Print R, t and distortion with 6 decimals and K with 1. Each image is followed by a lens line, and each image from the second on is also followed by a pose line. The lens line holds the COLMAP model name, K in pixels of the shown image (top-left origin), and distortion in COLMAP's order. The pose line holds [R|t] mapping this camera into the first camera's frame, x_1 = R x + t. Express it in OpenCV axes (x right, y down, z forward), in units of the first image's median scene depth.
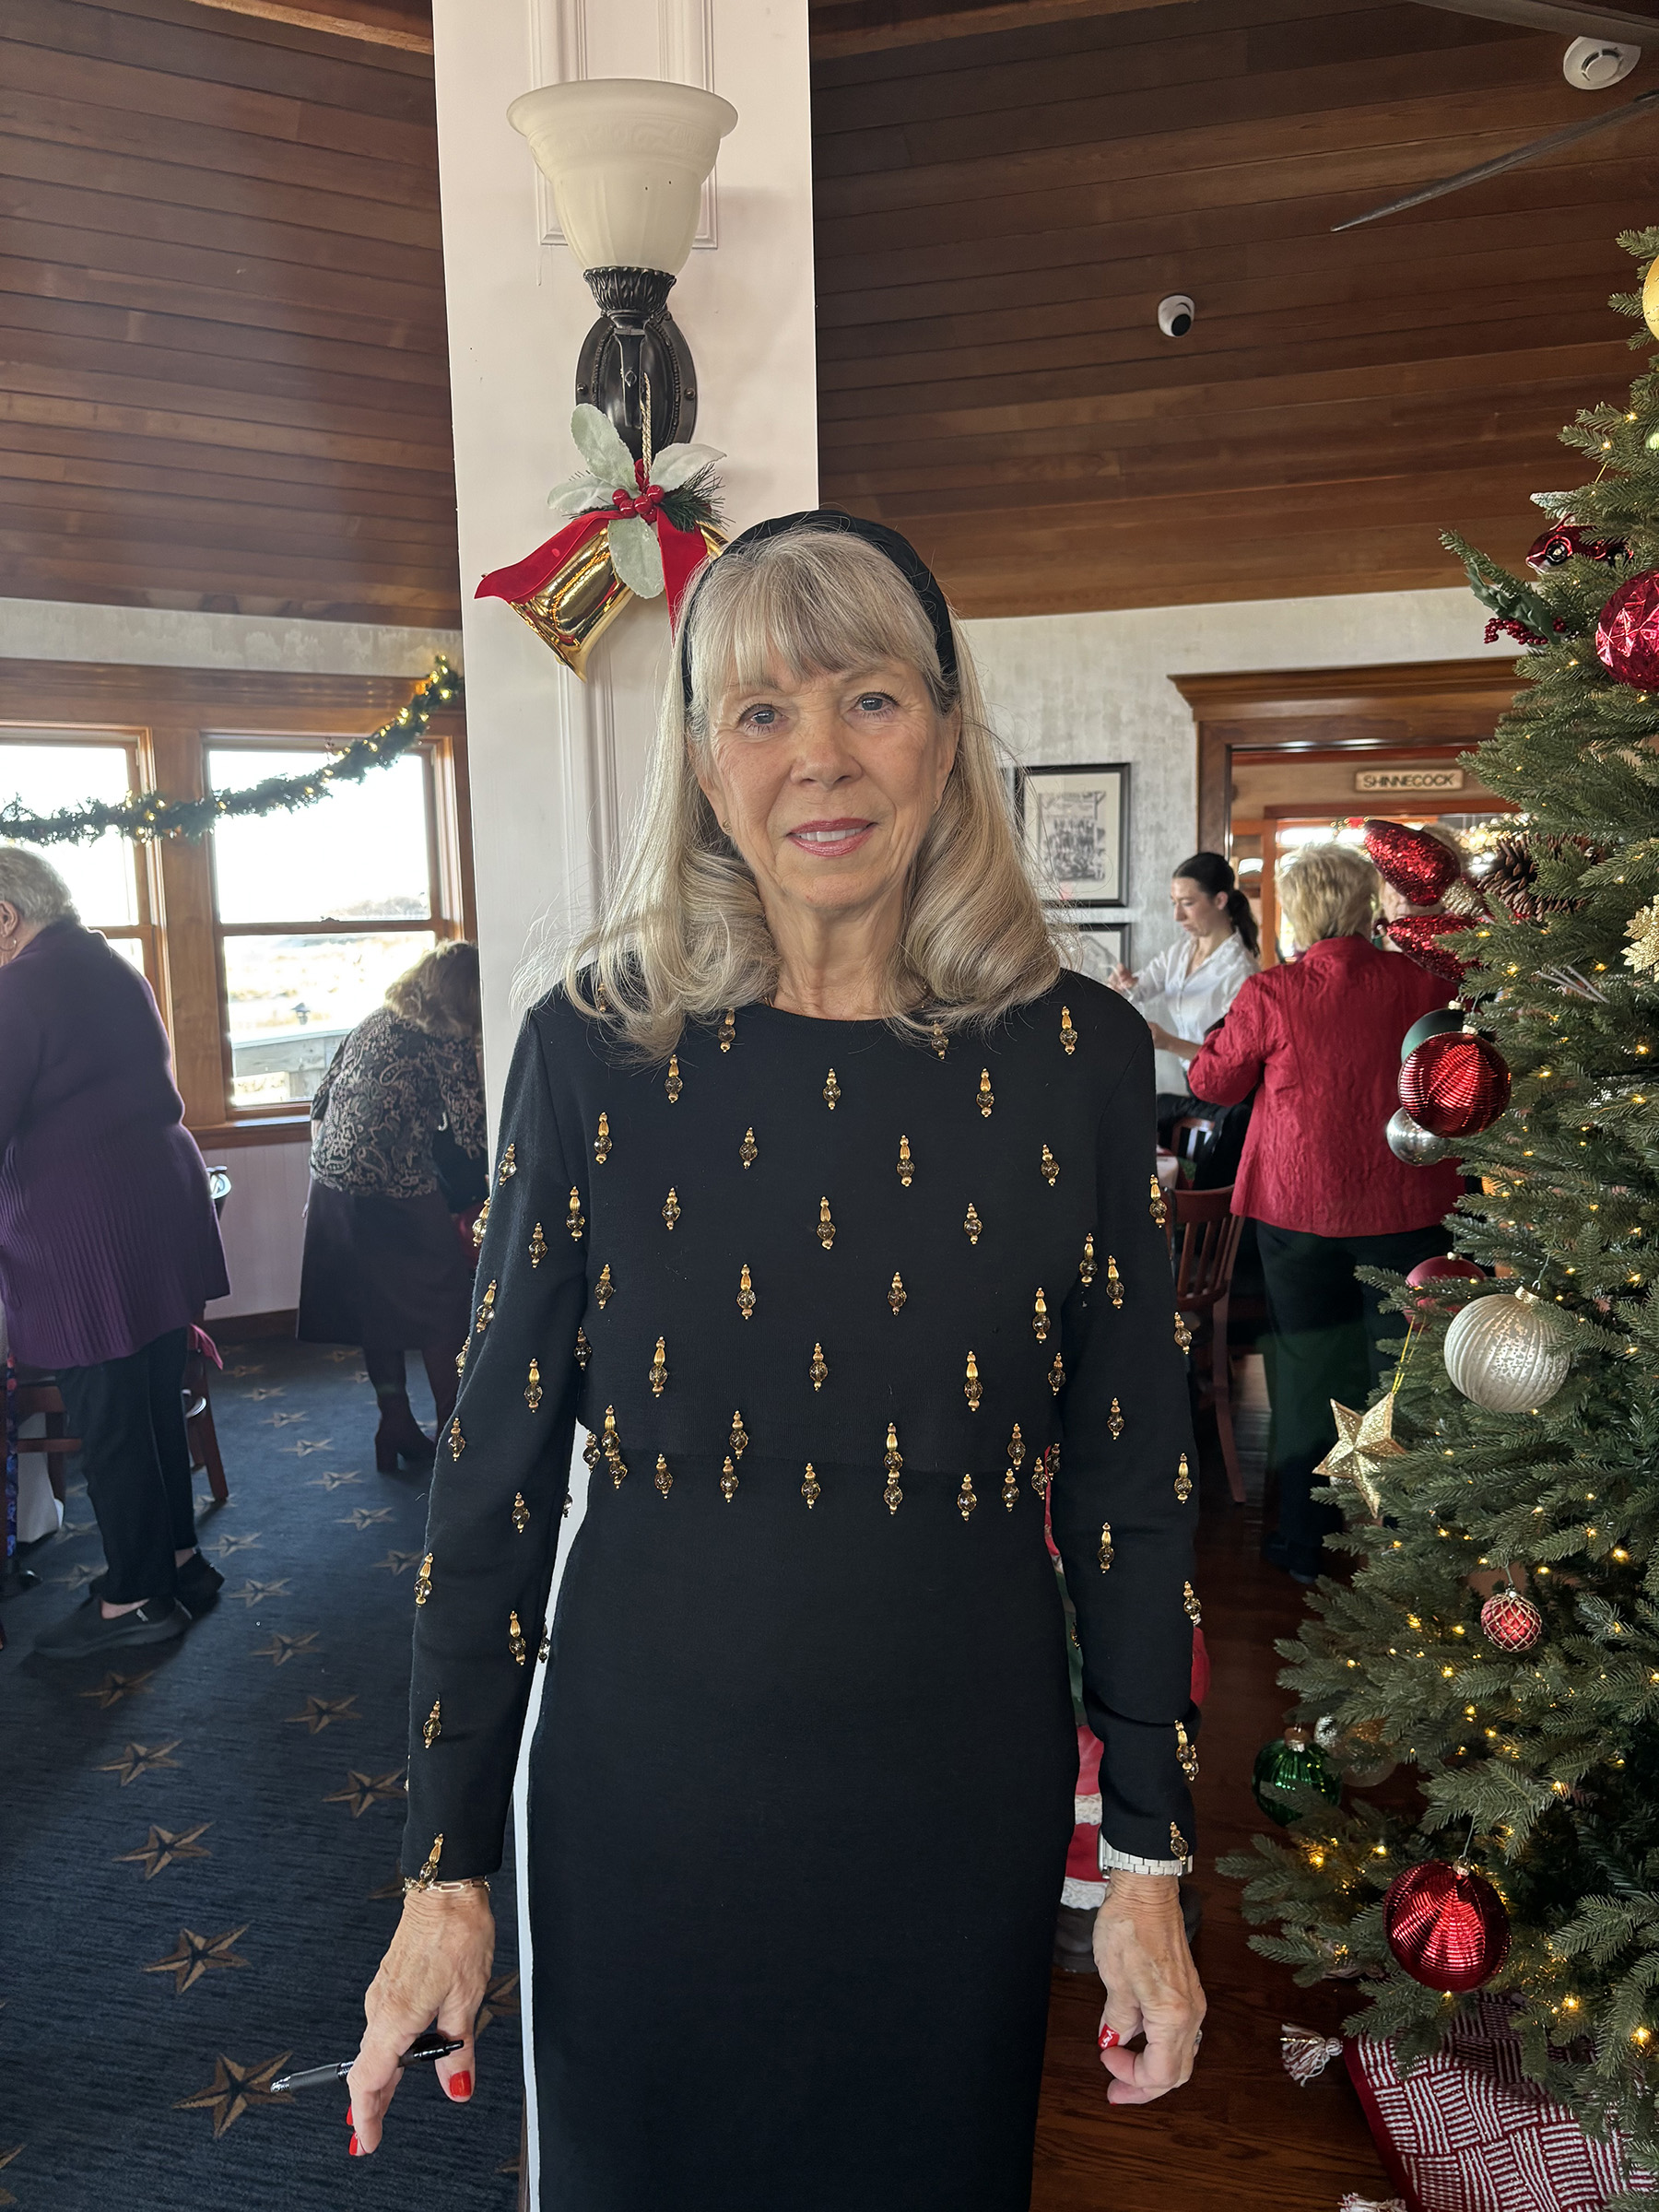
lens RADIAL K [[1666.7, 0, 808.6], [0, 1666.7, 1118.4], [0, 0, 1]] dist [0.043703, -0.058763]
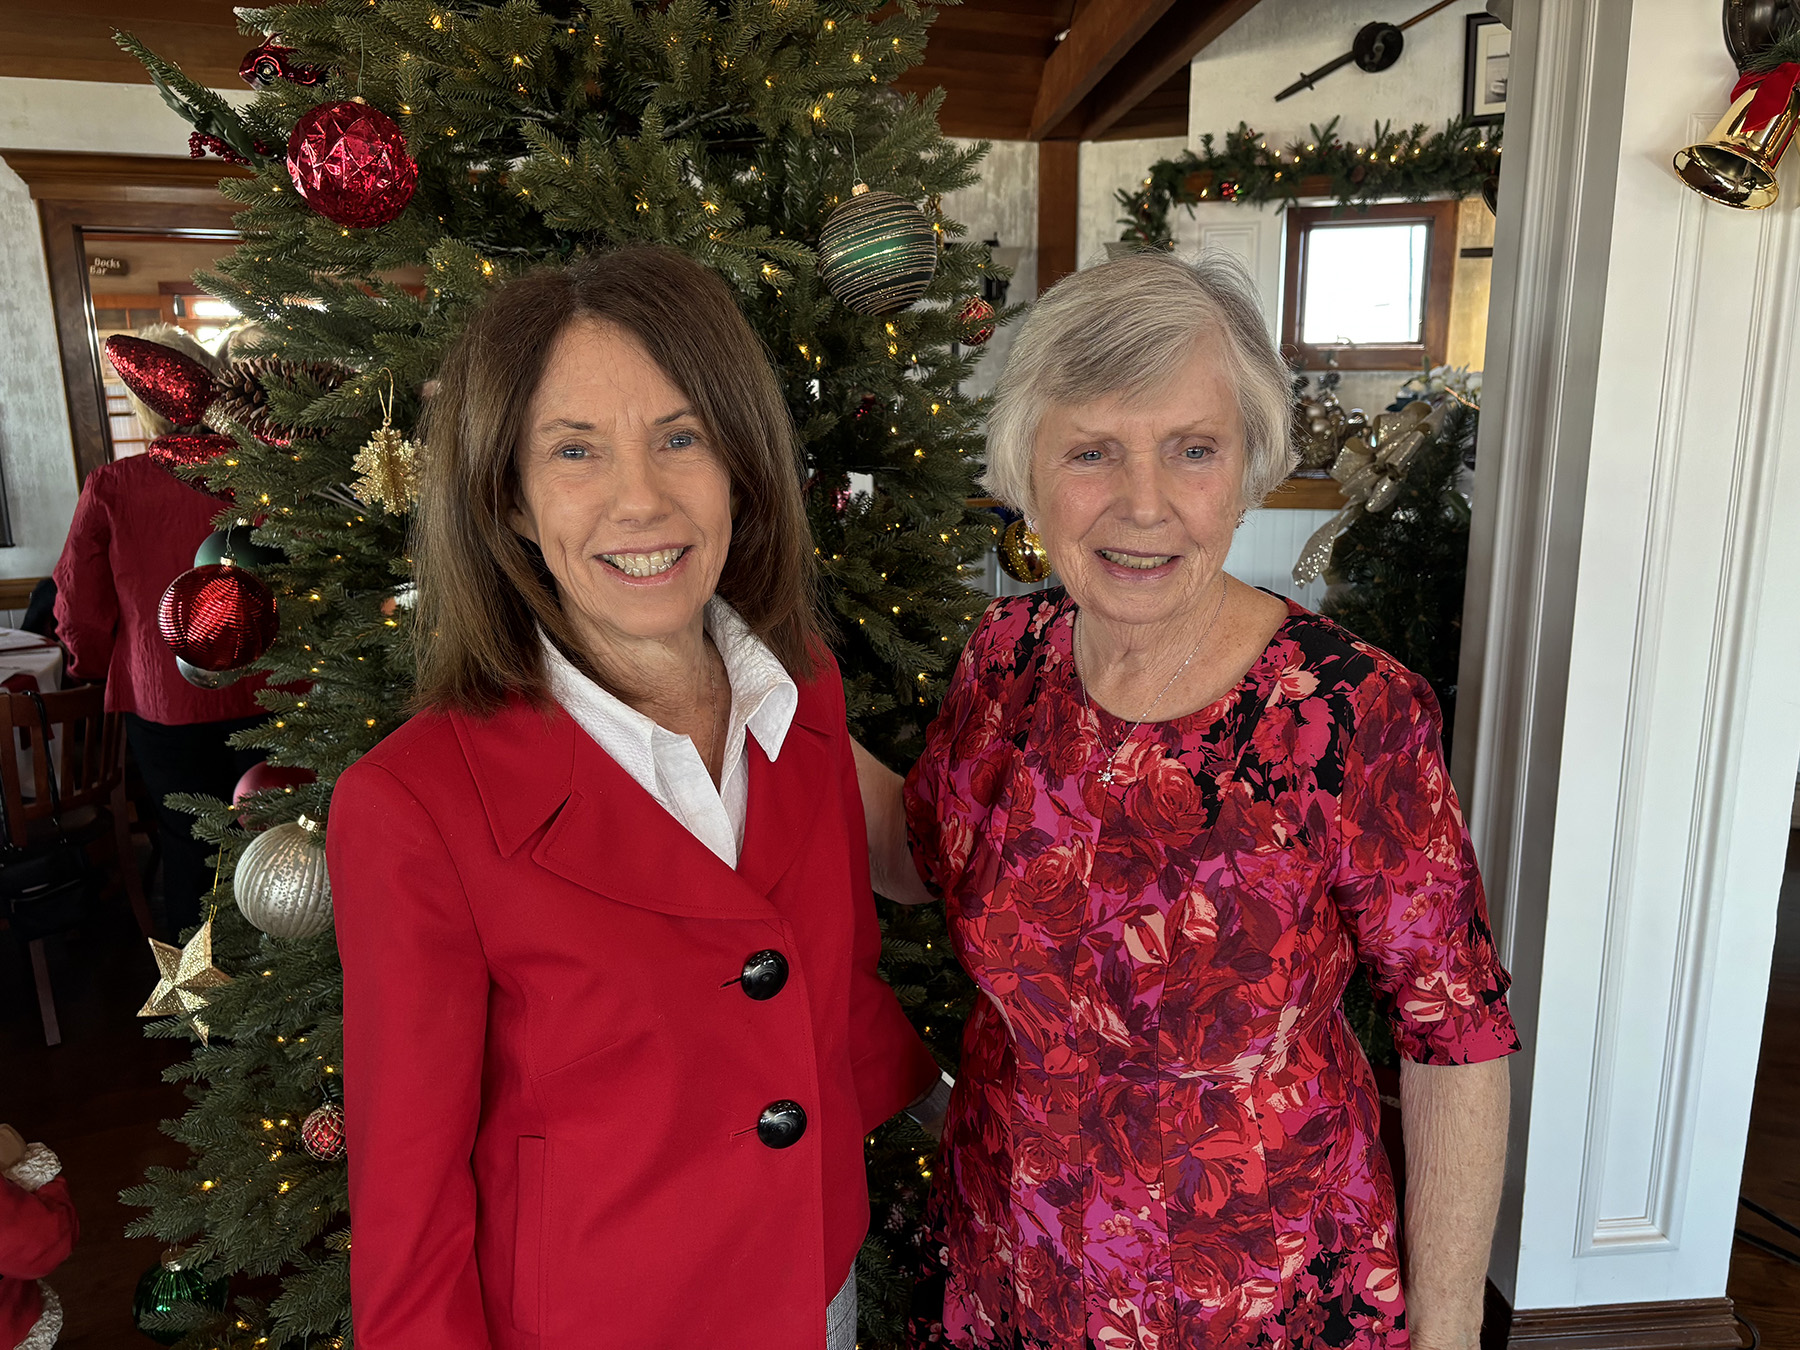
lens RADIAL K [[1356.3, 0, 900.0], [0, 1356.3, 675.0], [0, 0, 1]] dist [0.043703, -0.058763]
pose [[0.751454, -0.134019, 0.646031, 0.151065], [0.072592, 0.990002, 0.120939, -0.051025], [-0.655780, -0.043983, 0.753670, 0.120345]]
